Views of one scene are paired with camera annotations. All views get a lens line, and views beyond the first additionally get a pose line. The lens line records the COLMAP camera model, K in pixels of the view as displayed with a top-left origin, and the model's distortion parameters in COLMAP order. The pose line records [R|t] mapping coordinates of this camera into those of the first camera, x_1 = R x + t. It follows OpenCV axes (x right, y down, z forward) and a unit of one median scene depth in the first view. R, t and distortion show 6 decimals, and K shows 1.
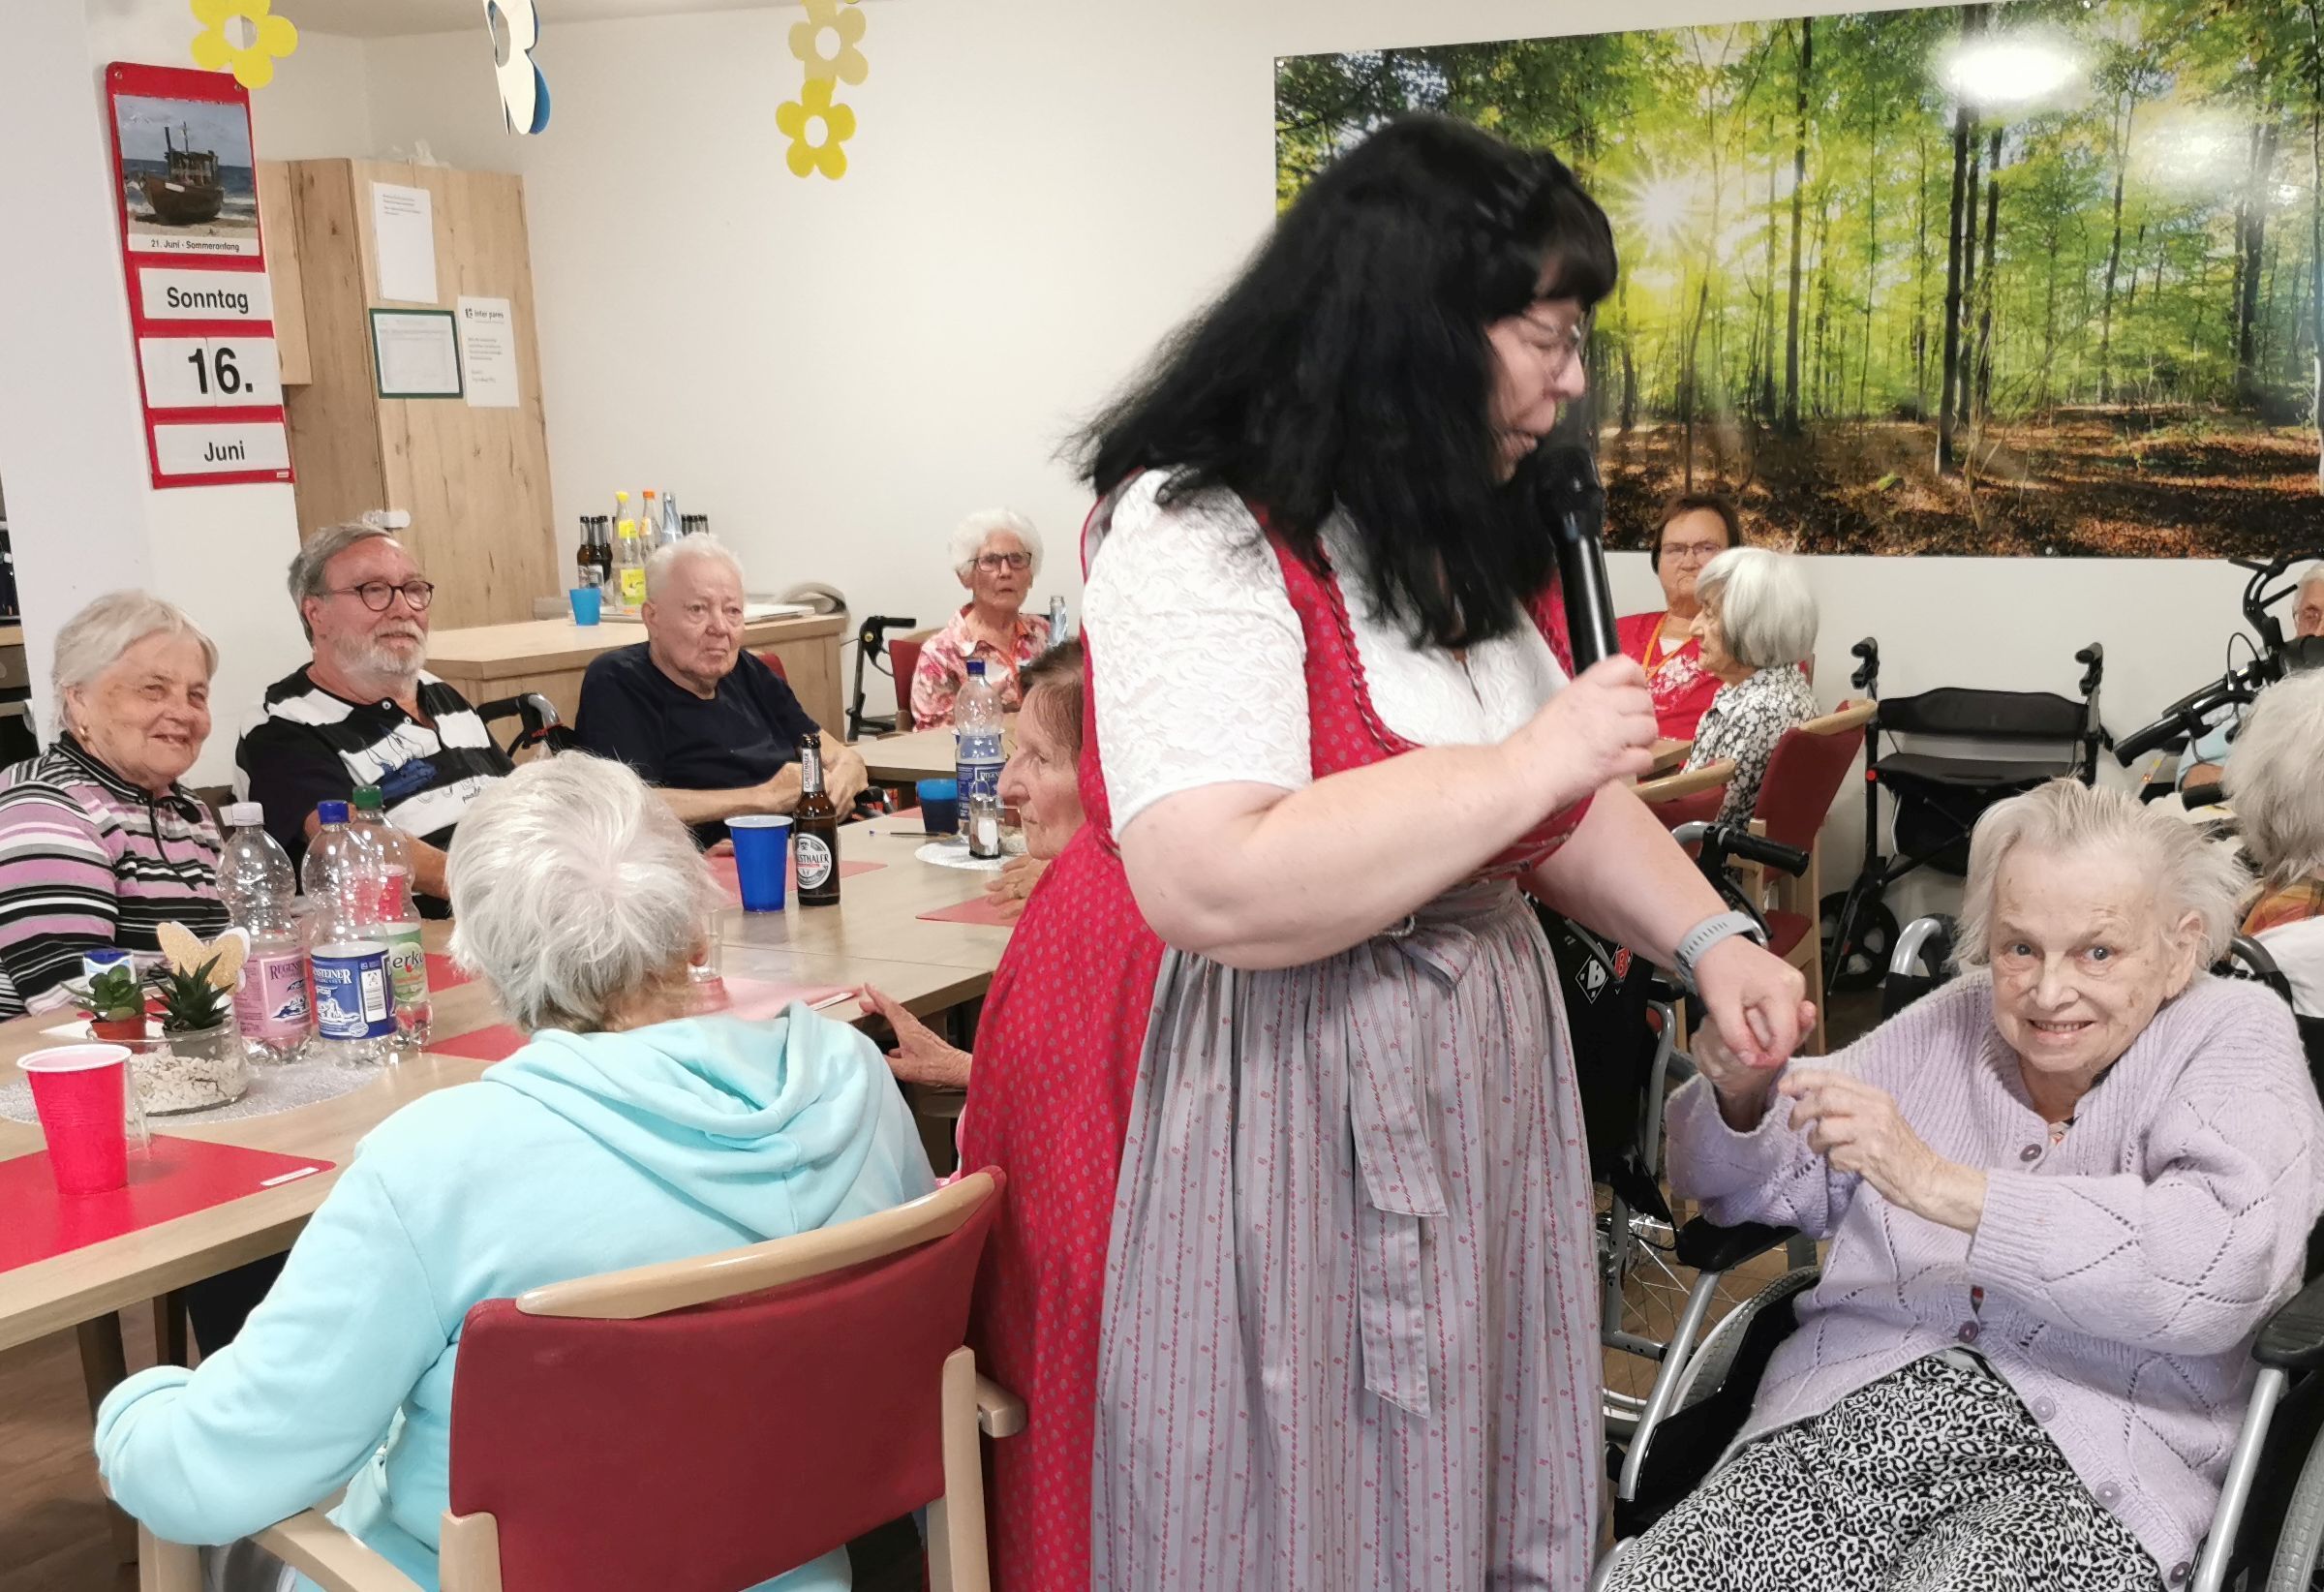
lens RADIAL K [[2692.0, 0, 1316.6], [0, 2692.0, 1136.4], [0, 0, 1]] dist [0.074046, -0.054781]
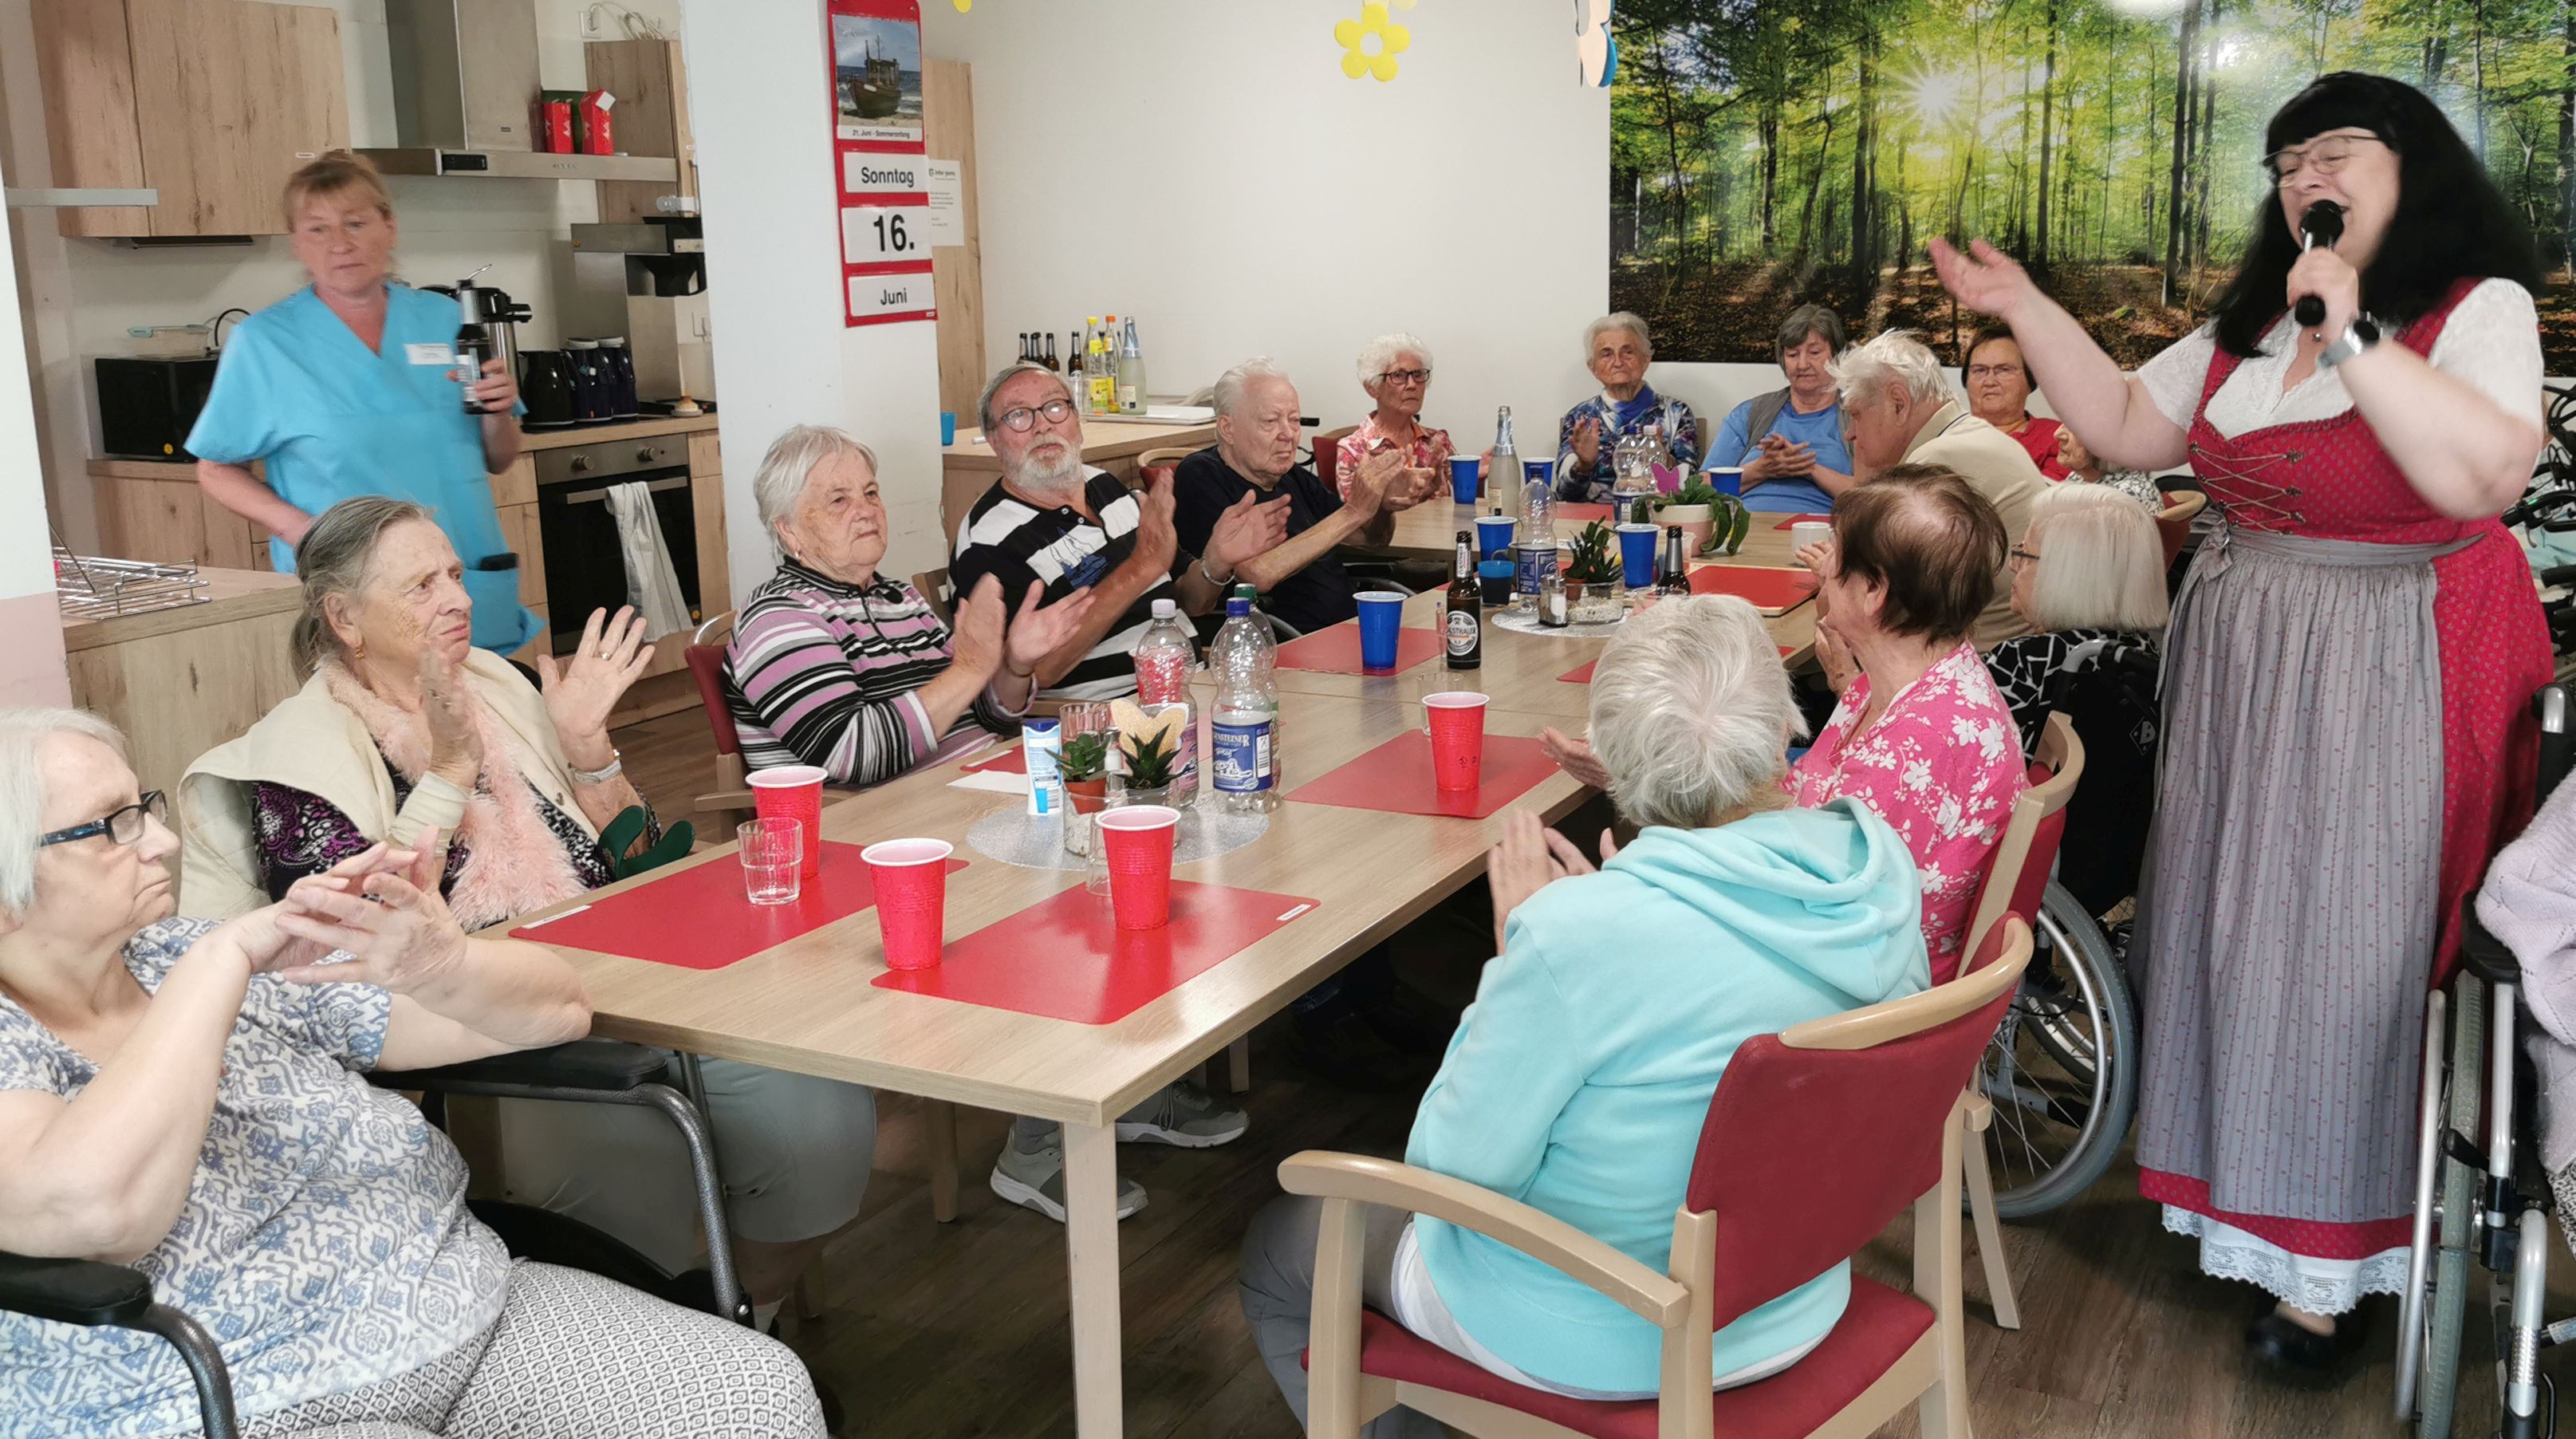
lens RADIAL K [[2223.2, 0, 1461.3], [0, 2223.2, 660.6], [0, 0, 1]] dist [0.041867, 0.020992]
pose [[0.999248, -0.002684, 0.038691, -0.139202], [0.005402, 0.997511, -0.070306, -0.011180], [-0.038406, 0.070462, 0.996775, -0.002268]]
